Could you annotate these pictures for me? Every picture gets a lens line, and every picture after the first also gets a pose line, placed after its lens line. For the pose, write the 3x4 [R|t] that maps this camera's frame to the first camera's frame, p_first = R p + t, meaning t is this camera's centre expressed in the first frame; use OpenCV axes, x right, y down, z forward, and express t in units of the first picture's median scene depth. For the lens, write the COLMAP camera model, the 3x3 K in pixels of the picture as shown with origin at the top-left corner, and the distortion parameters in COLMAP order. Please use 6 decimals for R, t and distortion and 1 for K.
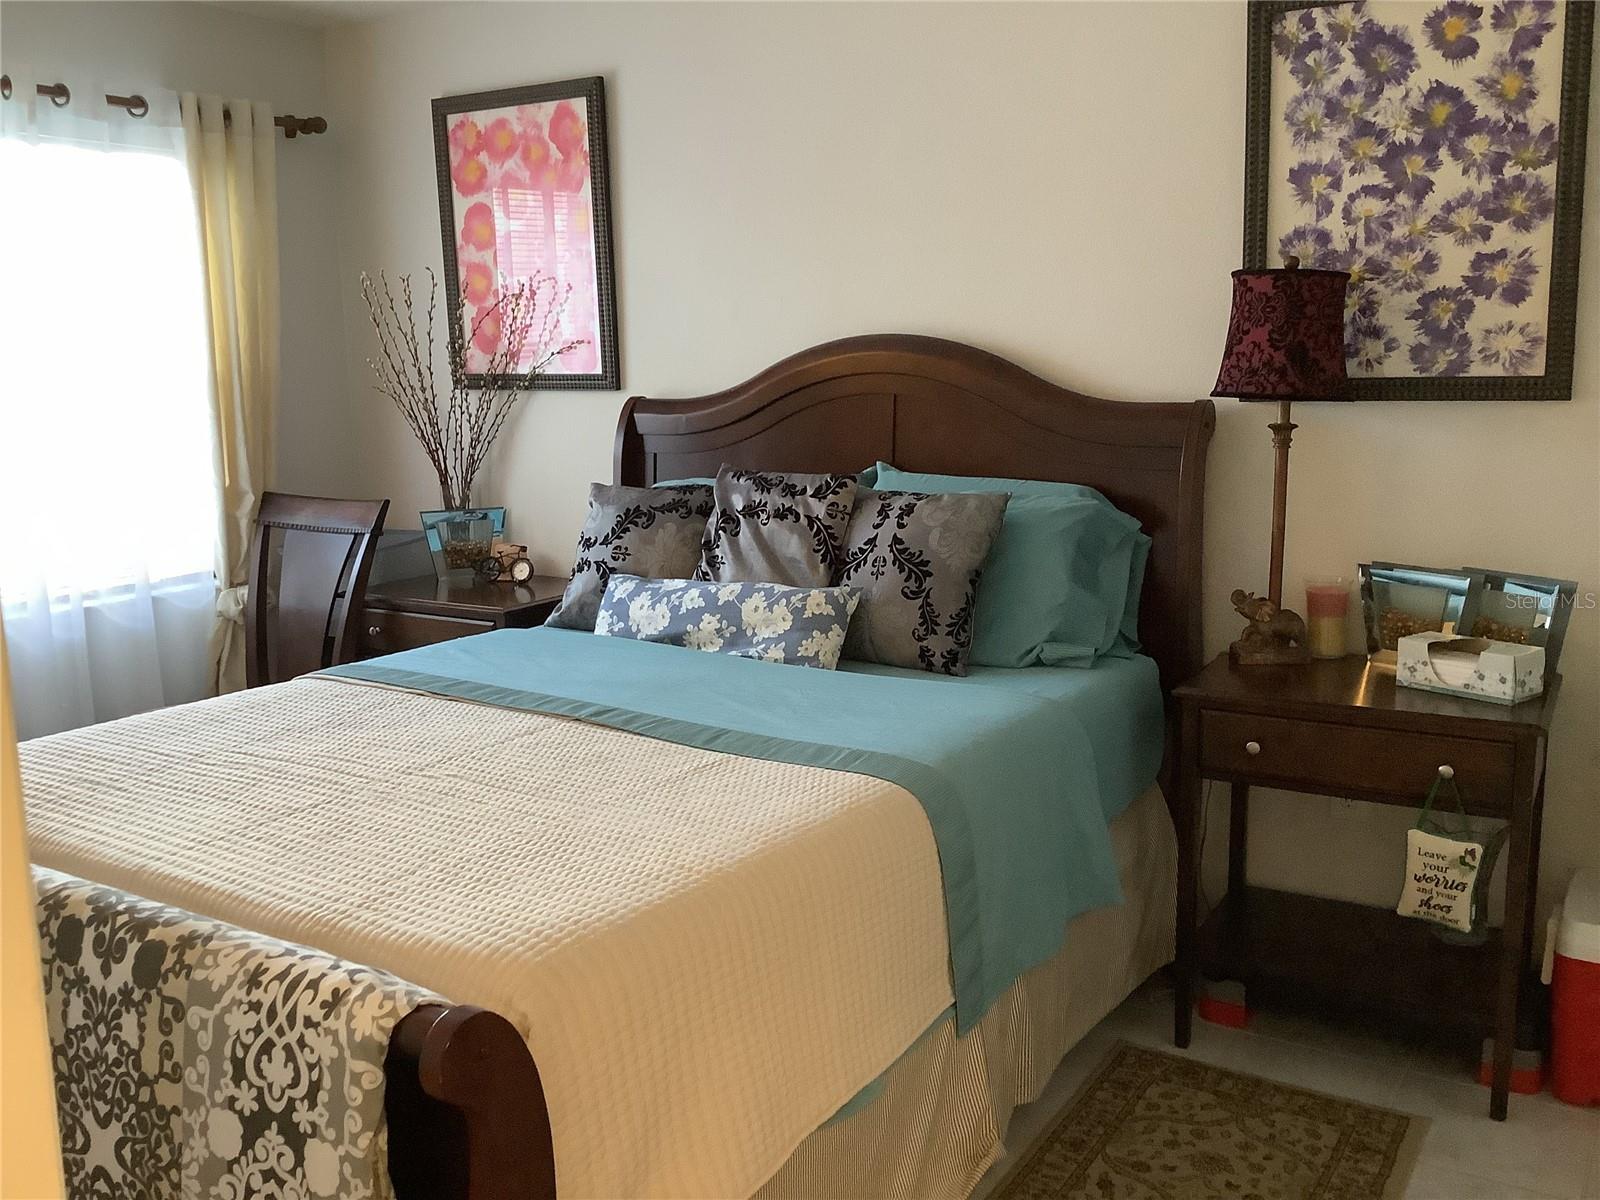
lens RADIAL K [[1447.6, 0, 787.3], [0, 1447.6, 600.1], [0, 0, 1]] dist [0.110466, -0.212616]
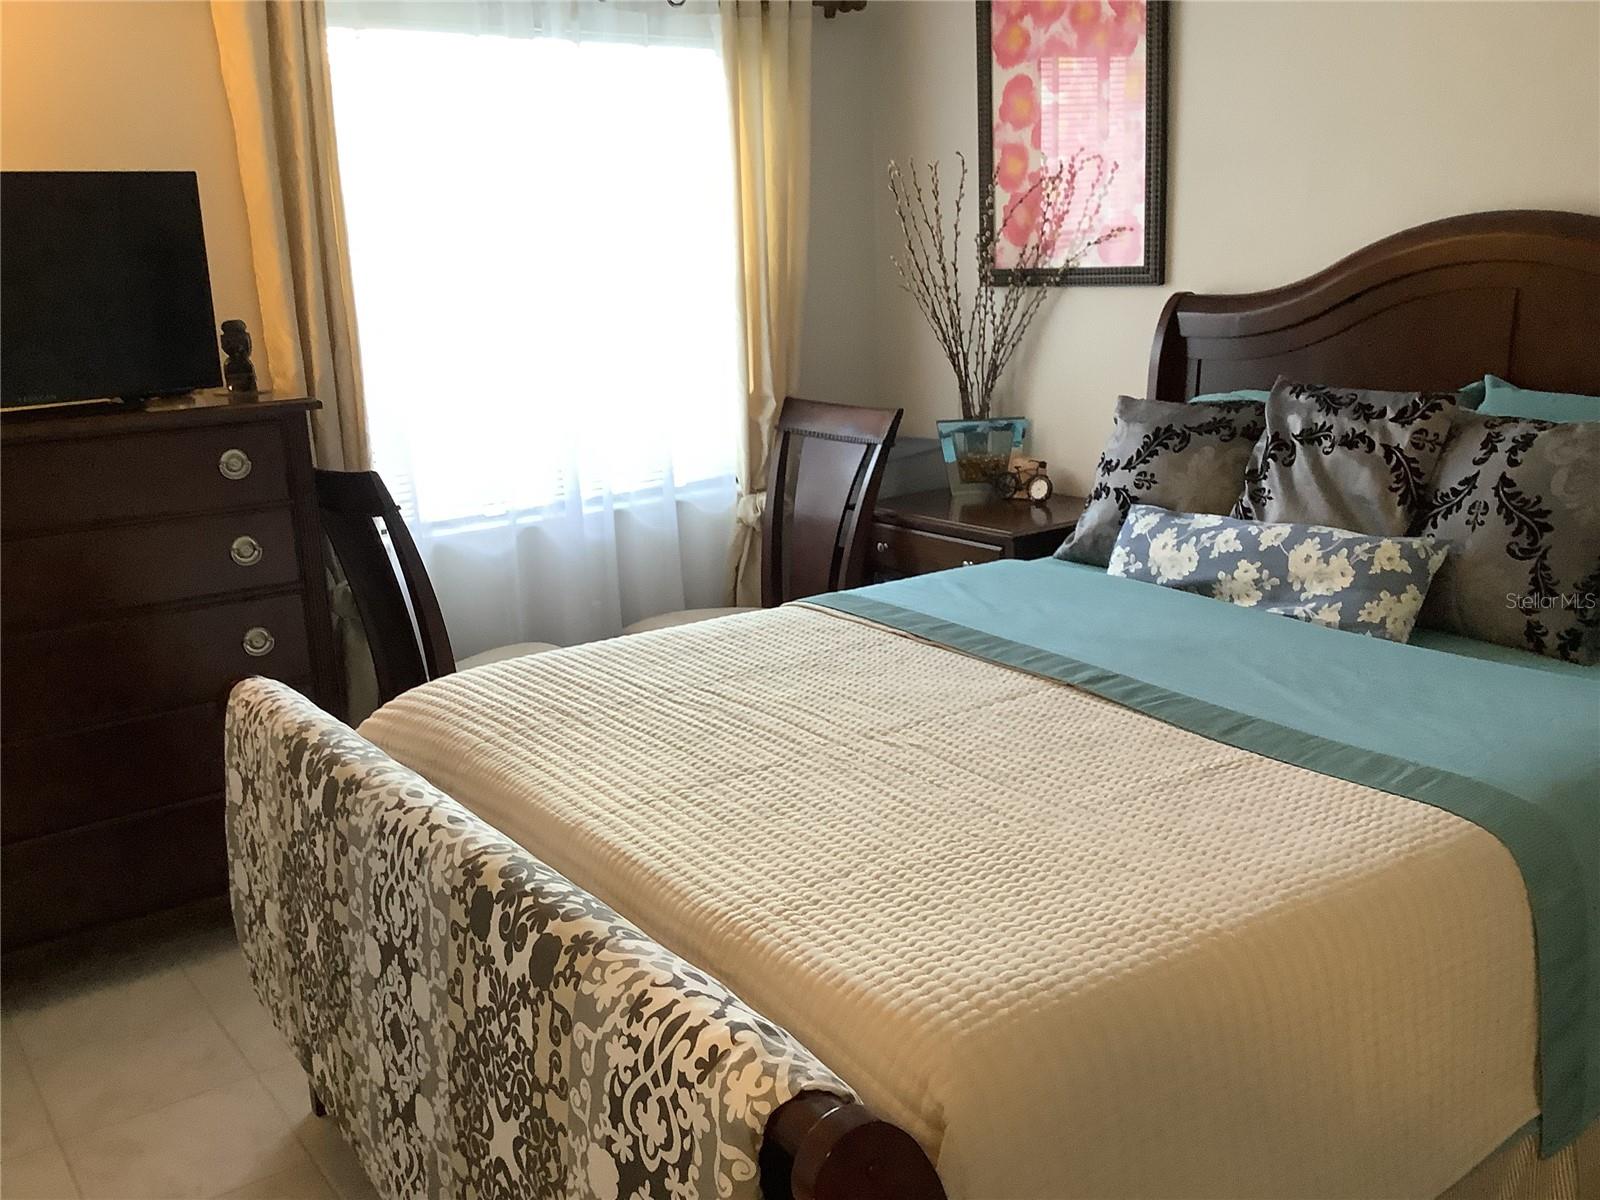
lens RADIAL K [[1454.3, 0, 793.6], [0, 1454.3, 601.2], [0, 0, 1]] dist [0.143911, -0.349144]
pose [[0.931519, 0.067974, -0.357285, 0.006938], [-0.040772, 0.995704, 0.083131, -0.027318], [0.361401, -0.062870, 0.930288, 0.122619]]
